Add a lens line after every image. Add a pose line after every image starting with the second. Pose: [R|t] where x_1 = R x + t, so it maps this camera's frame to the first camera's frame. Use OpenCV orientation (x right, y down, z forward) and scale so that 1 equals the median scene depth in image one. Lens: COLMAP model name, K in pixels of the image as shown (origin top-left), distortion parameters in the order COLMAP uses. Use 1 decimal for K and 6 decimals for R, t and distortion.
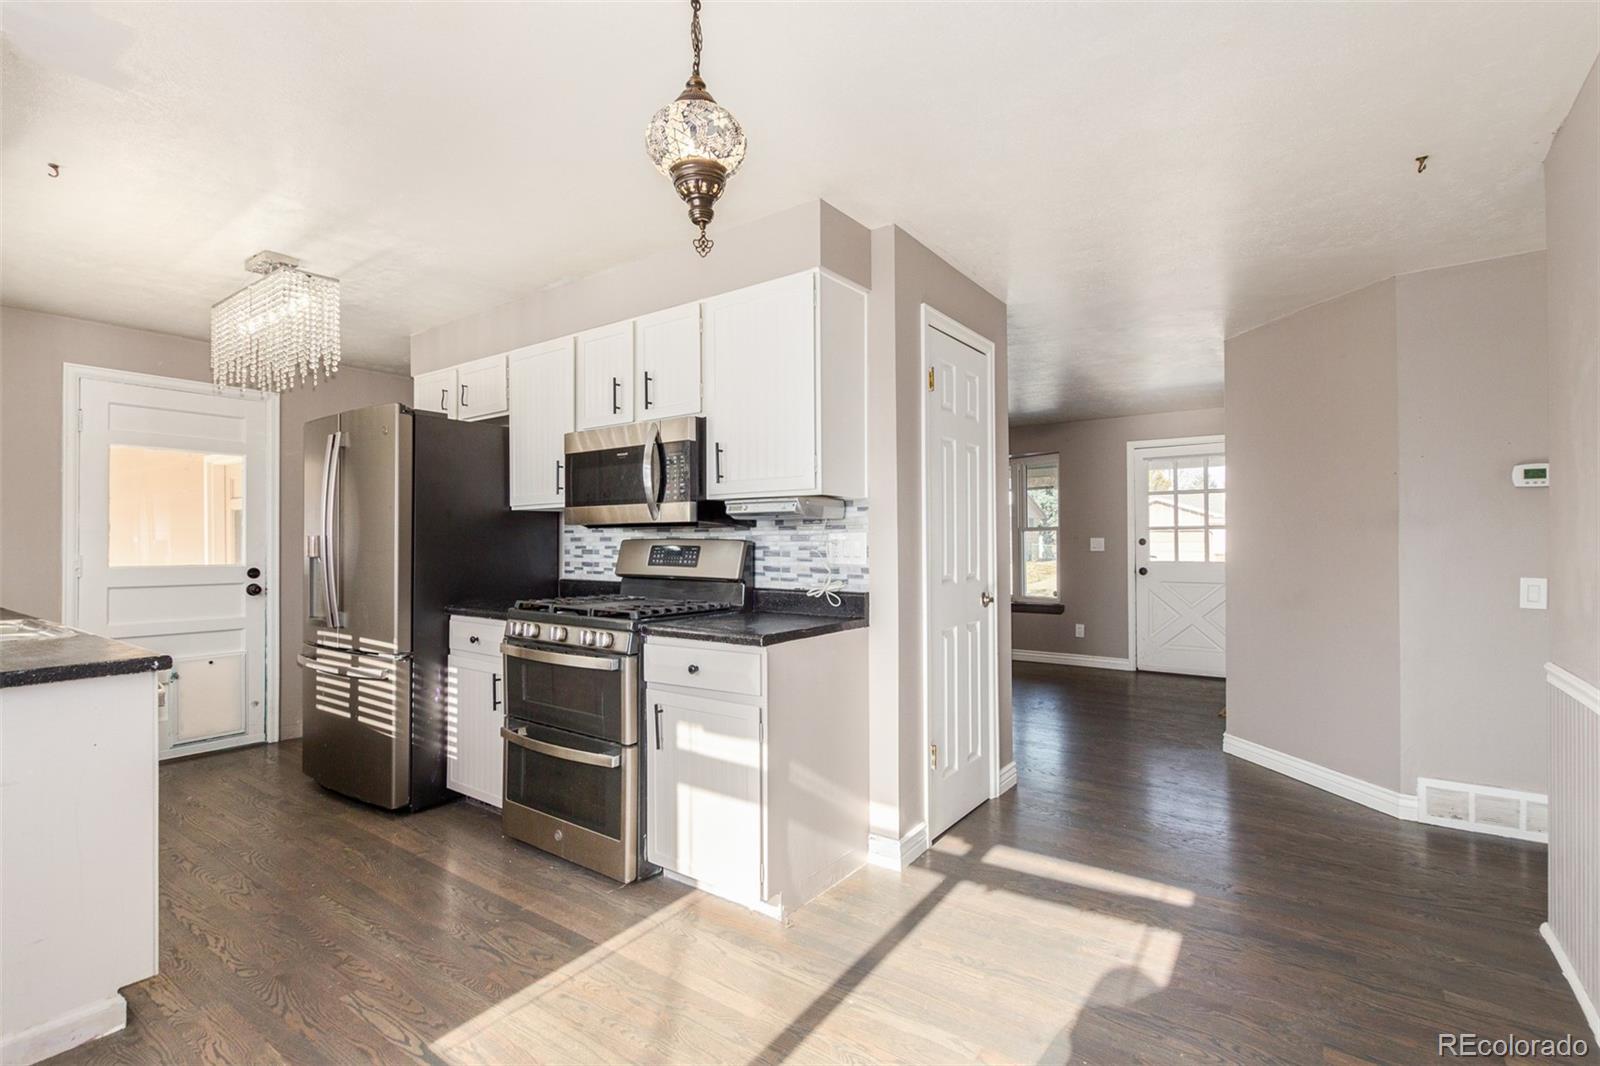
lens RADIAL K [[738.5, 0, 805.1], [0, 738.5, 535.5], [0, 0, 1]] dist [0.007948, -0.004444]
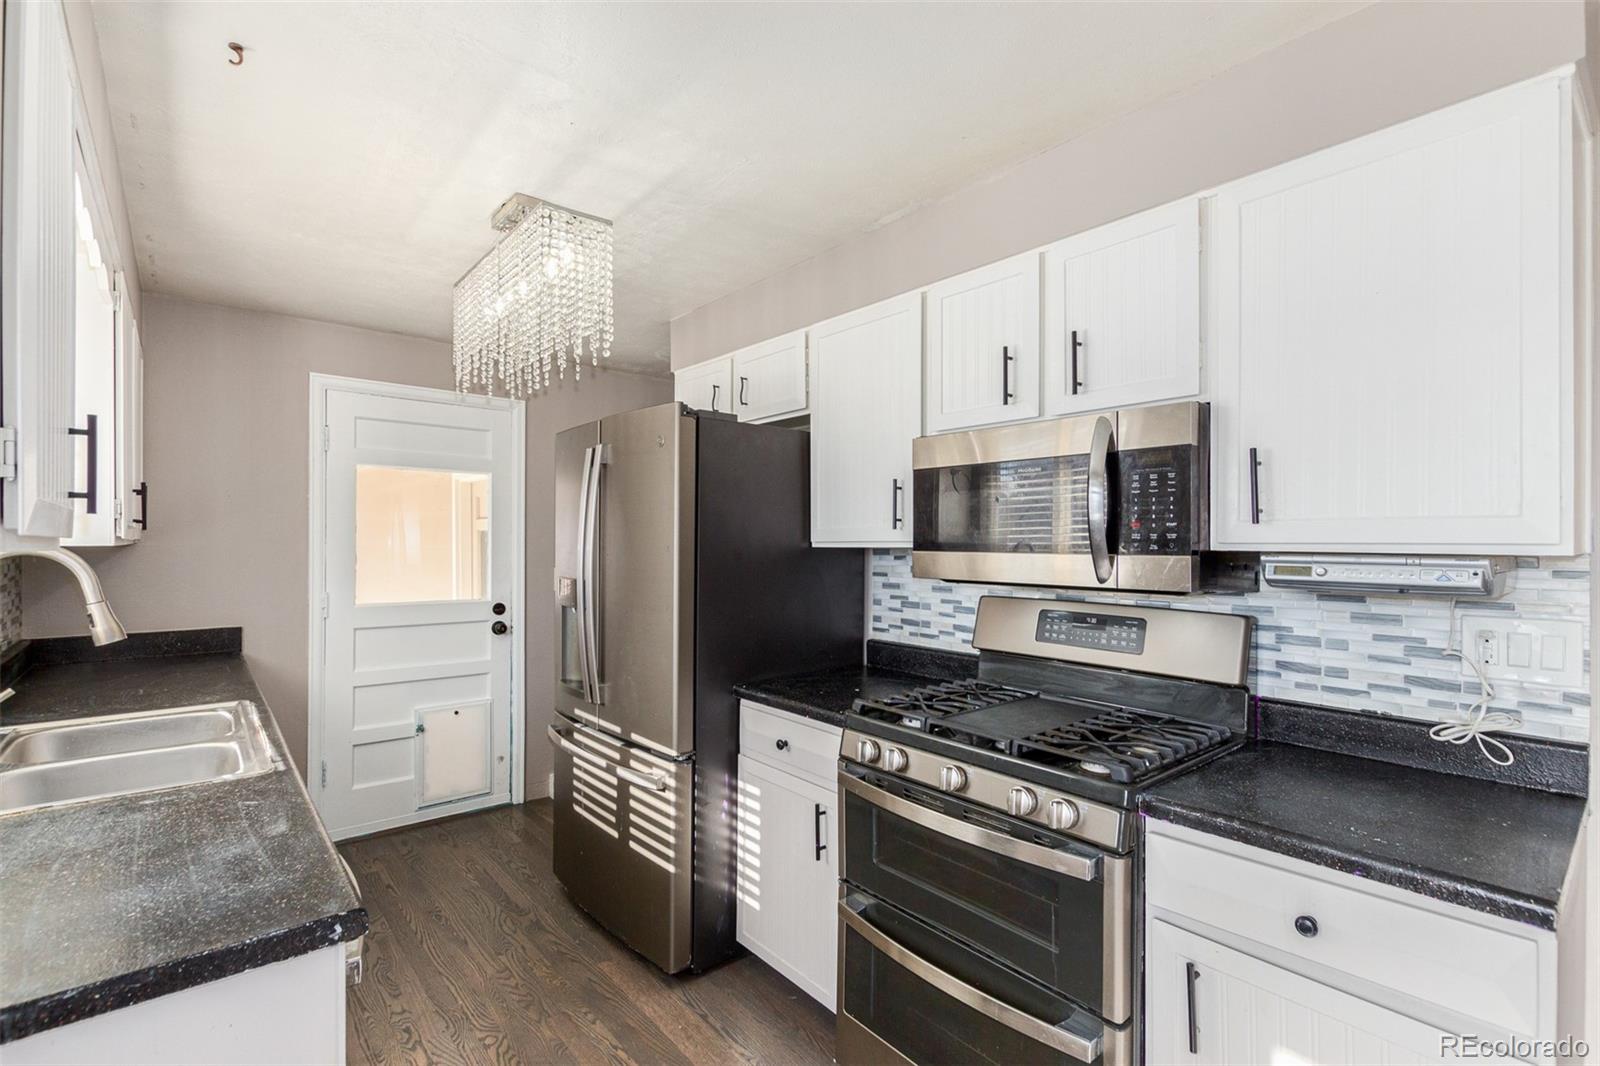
lens RADIAL K [[738.5, 0, 807.9], [0, 738.5, 538.9], [0, 0, 1]] dist [0.007948, -0.004444]
pose [[0.971102, 0.005143, -0.238610, -0.264326], [-0.003833, 0.999975, 0.005953, -0.053232], [0.238634, -0.004866, 0.971097, 0.346673]]
